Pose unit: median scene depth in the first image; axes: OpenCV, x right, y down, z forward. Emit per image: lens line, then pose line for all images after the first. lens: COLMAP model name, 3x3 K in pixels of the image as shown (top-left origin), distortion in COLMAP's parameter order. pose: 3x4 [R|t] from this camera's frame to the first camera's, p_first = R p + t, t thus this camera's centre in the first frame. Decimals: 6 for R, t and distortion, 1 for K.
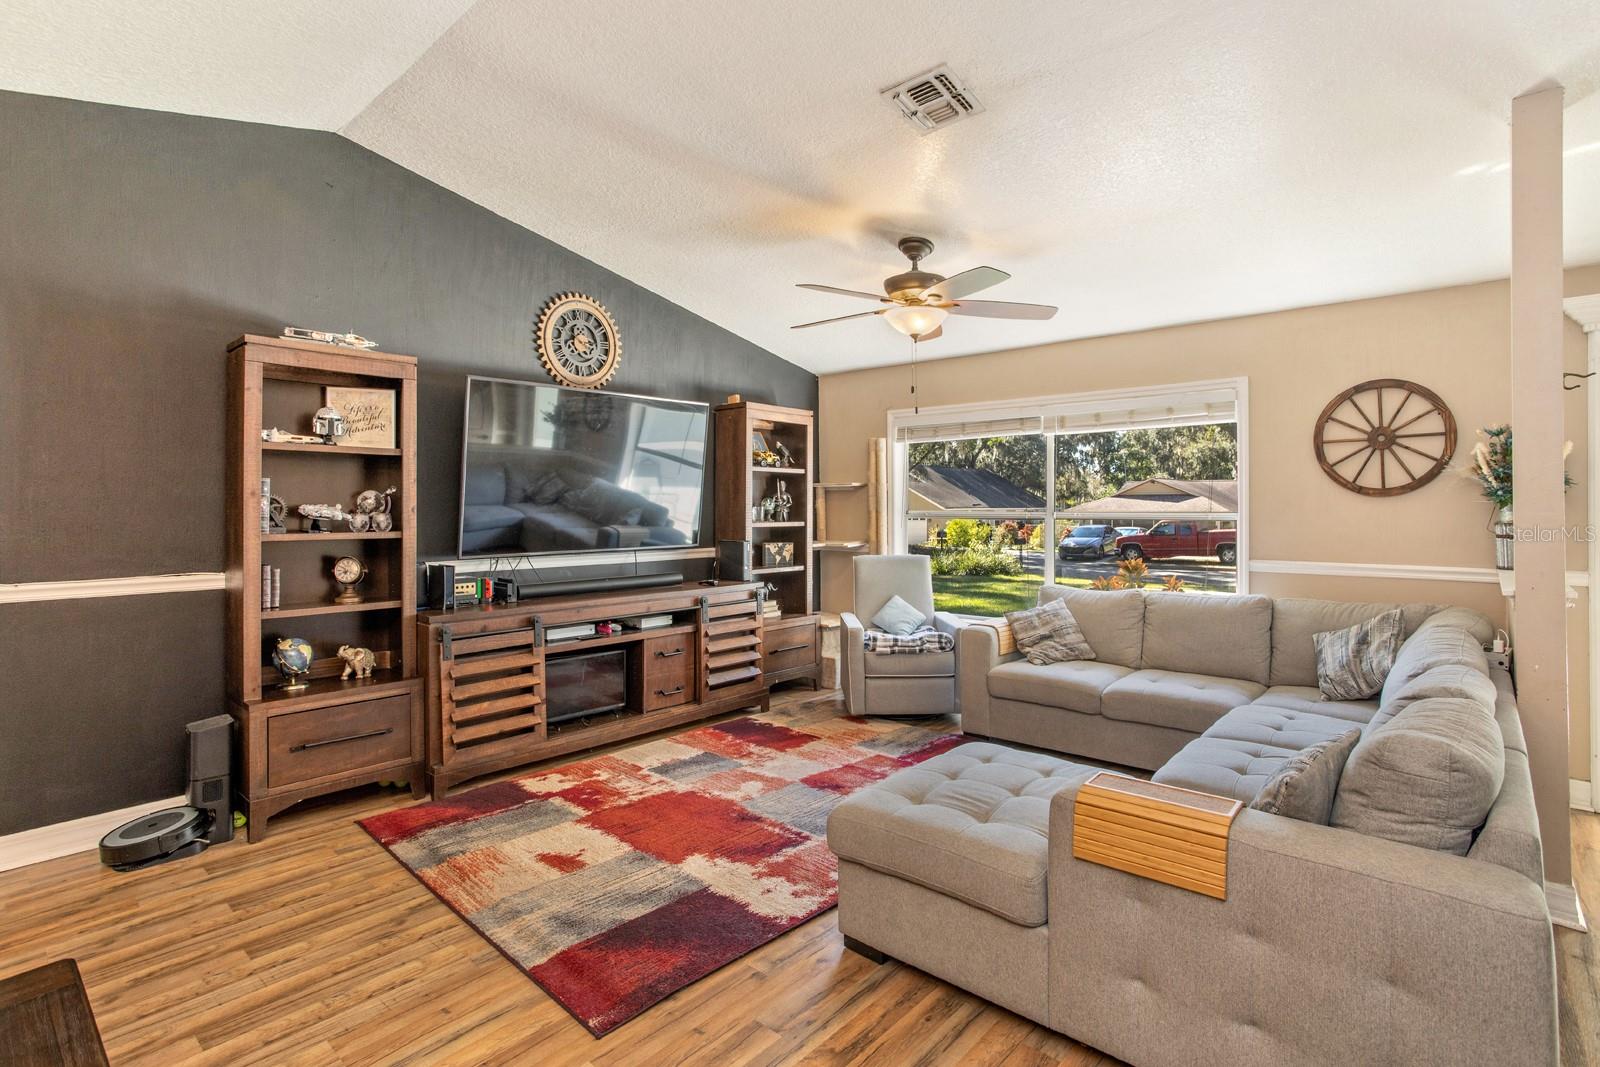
lens RADIAL K [[780.8, 0, 801.7], [0, 780.8, 490.1], [0, 0, 1]] dist [-0.052789, 0.033252]
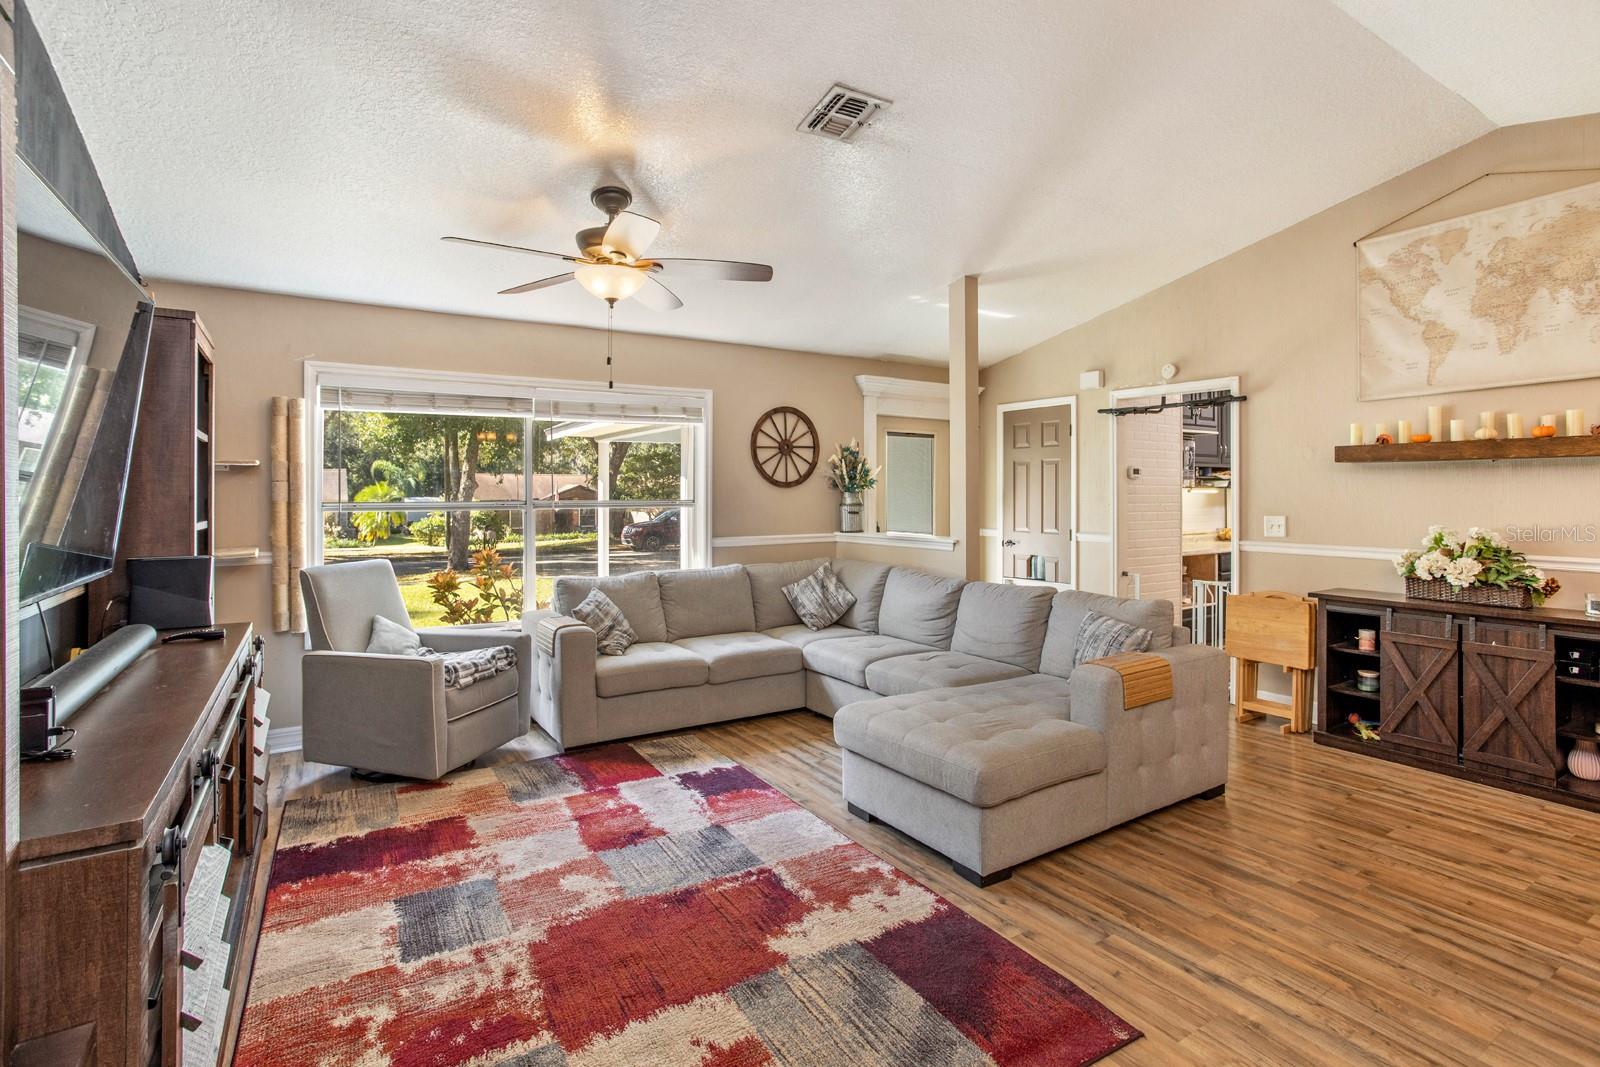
lens RADIAL K [[780.8, 0, 801.7], [0, 780.8, 490.1], [0, 0, 1]] dist [-0.052789, 0.033252]
pose [[0.273976, 0.003405, 0.961730, -0.668873], [-0.017080, 0.999853, 0.001326, 0.010854], [-0.961585, -0.016789, 0.273994, 0.583297]]
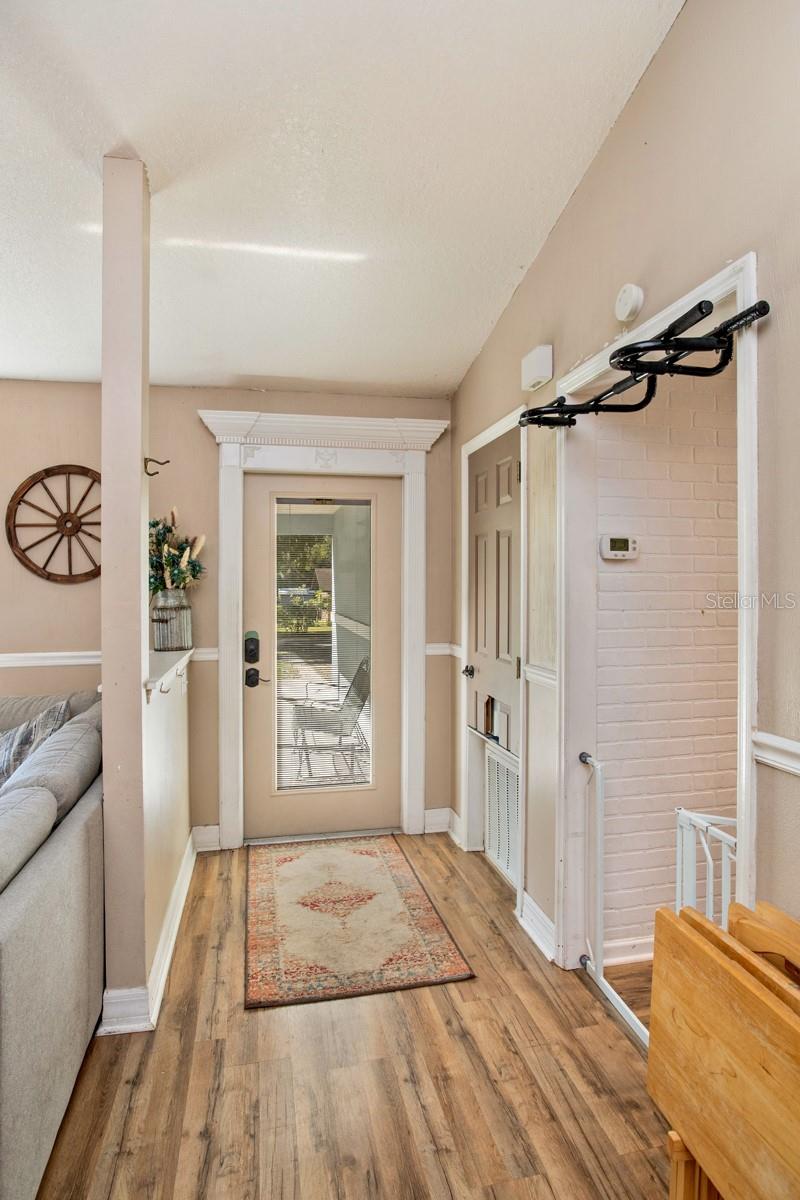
lens RADIAL K [[663.9, 0, 374.9], [0, 663.9, 583.1], [0, 0, 1]] dist [-0.001707, -0.000123]
pose [[0.626055, -0.003324, 0.779772, 0.347321], [-0.005793, 0.999943, 0.008914, -0.002073], [-0.779757, -0.010097, 0.626001, 0.161889]]
